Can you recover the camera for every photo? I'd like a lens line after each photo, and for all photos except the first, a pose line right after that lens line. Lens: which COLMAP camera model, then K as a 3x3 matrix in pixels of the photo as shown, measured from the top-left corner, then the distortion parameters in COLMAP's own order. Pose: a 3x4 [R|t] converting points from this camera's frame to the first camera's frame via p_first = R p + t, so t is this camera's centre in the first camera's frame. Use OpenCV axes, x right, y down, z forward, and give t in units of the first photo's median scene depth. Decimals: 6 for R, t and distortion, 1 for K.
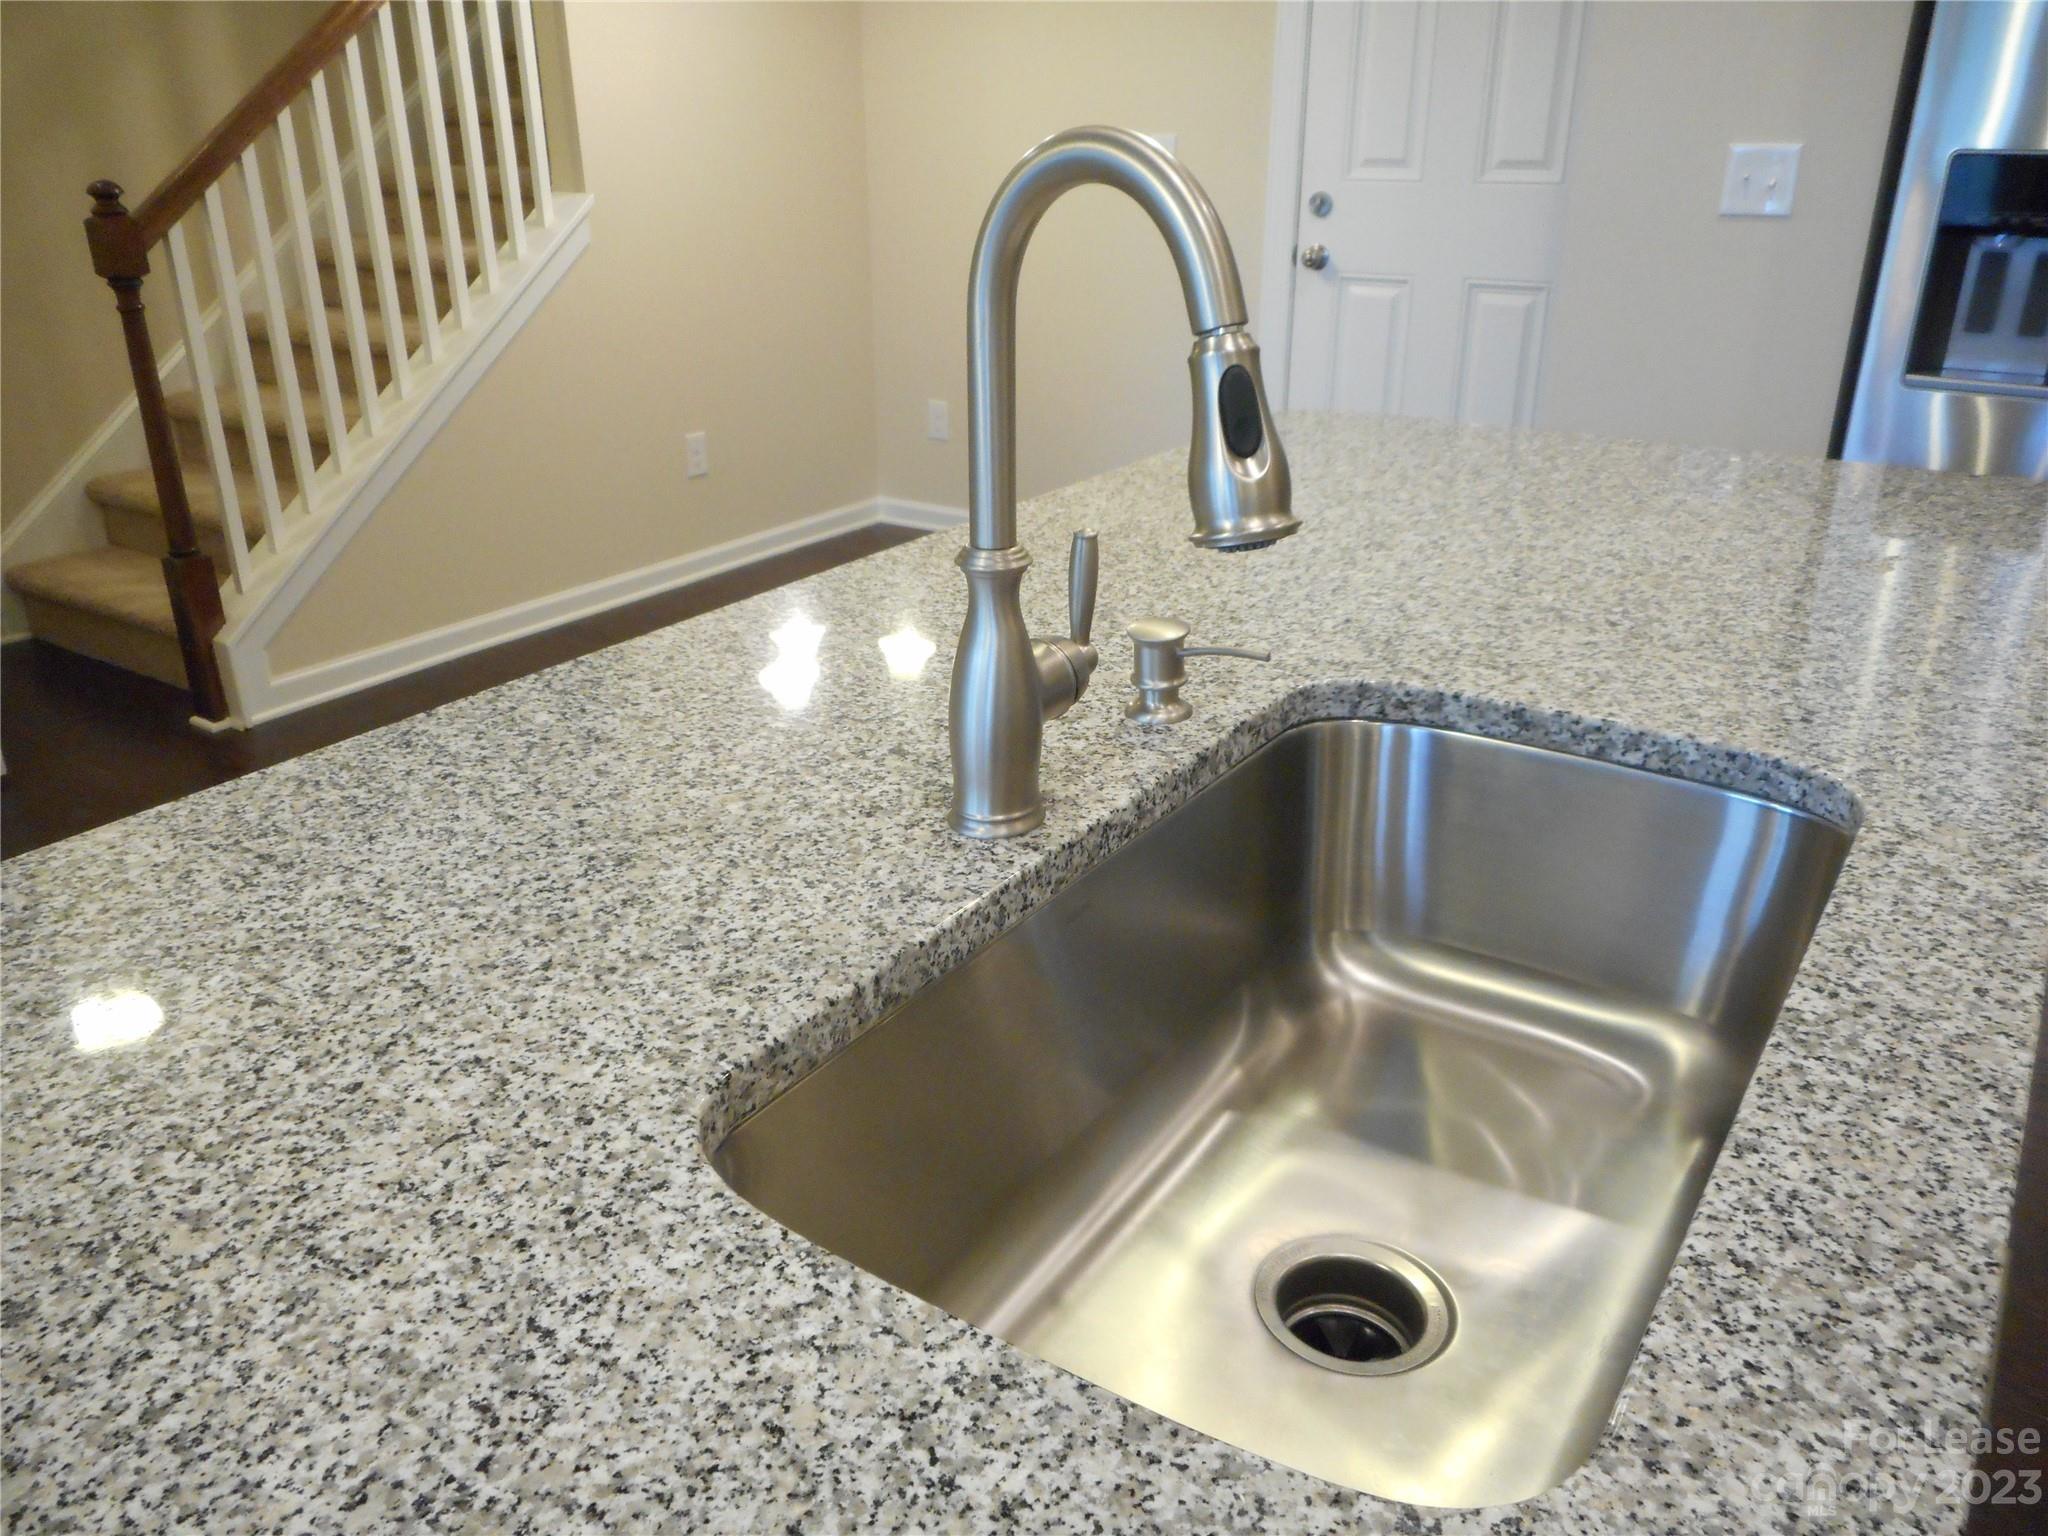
lens RADIAL K [[1572.8, 0, 1024.0], [0, 1572.8, 768.0], [0, 0, 1]] dist [0.027762, 0.006049]
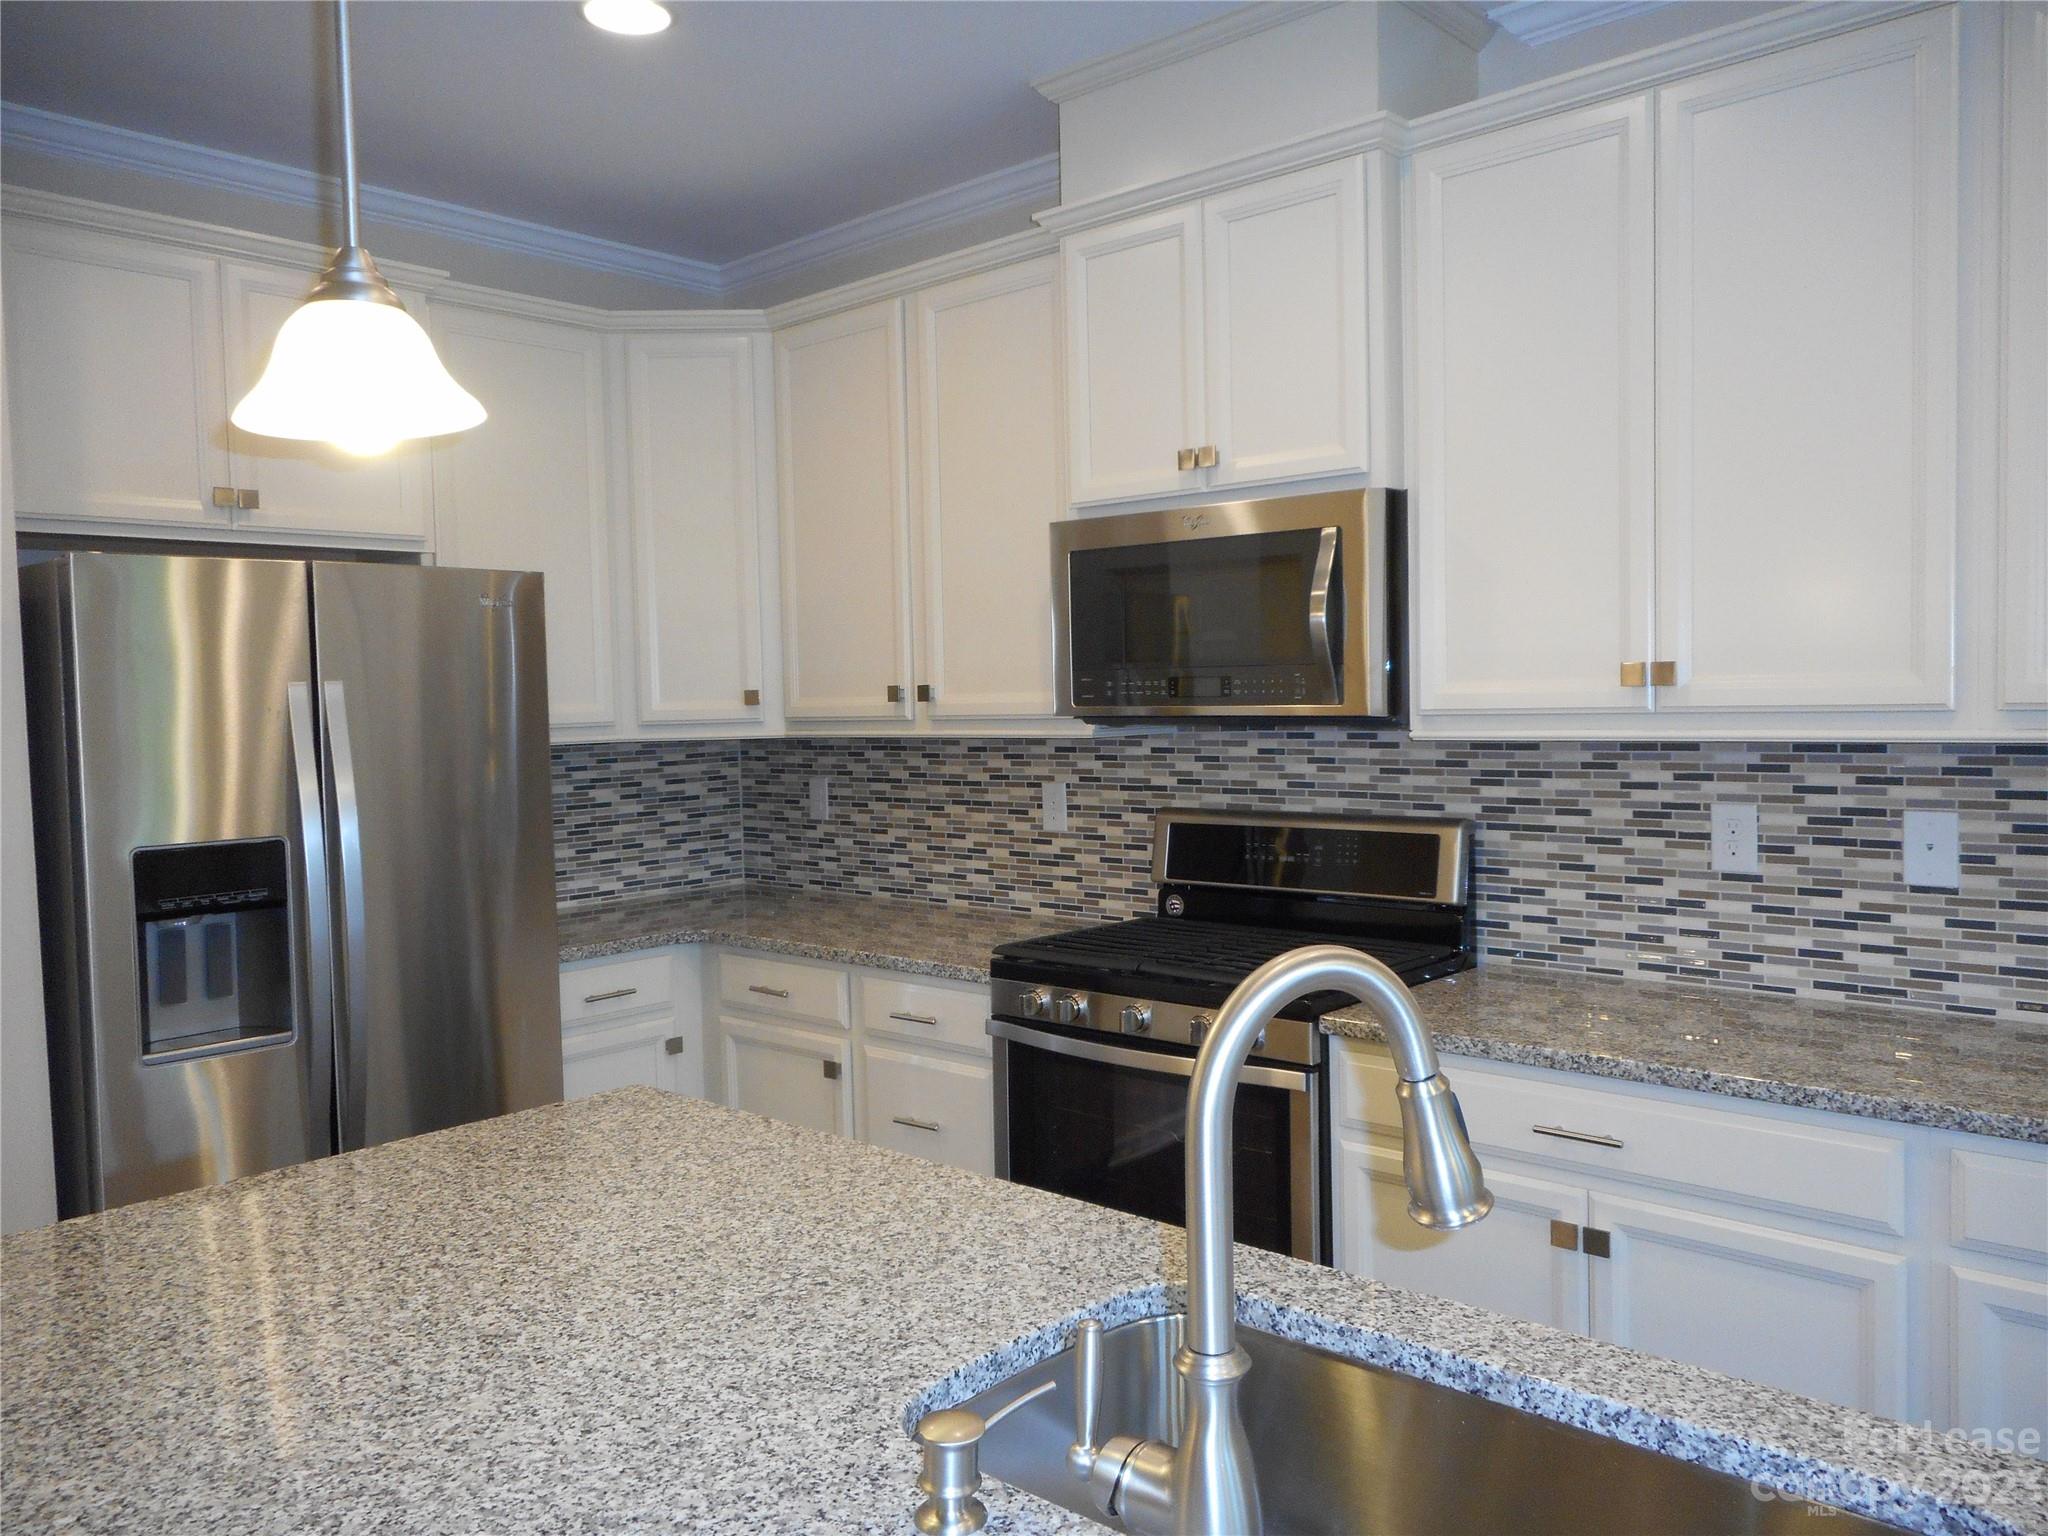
lens RADIAL K [[1572.8, 0, 1024.0], [0, 1572.8, 768.0], [0, 0, 1]] dist [0.027762, 0.006049]
pose [[0.132049, -0.050399, 0.989961, -0.635463], [0.405566, 0.914034, -0.007564, -0.325897], [-0.904477, 0.402494, 0.141137, 0.509653]]
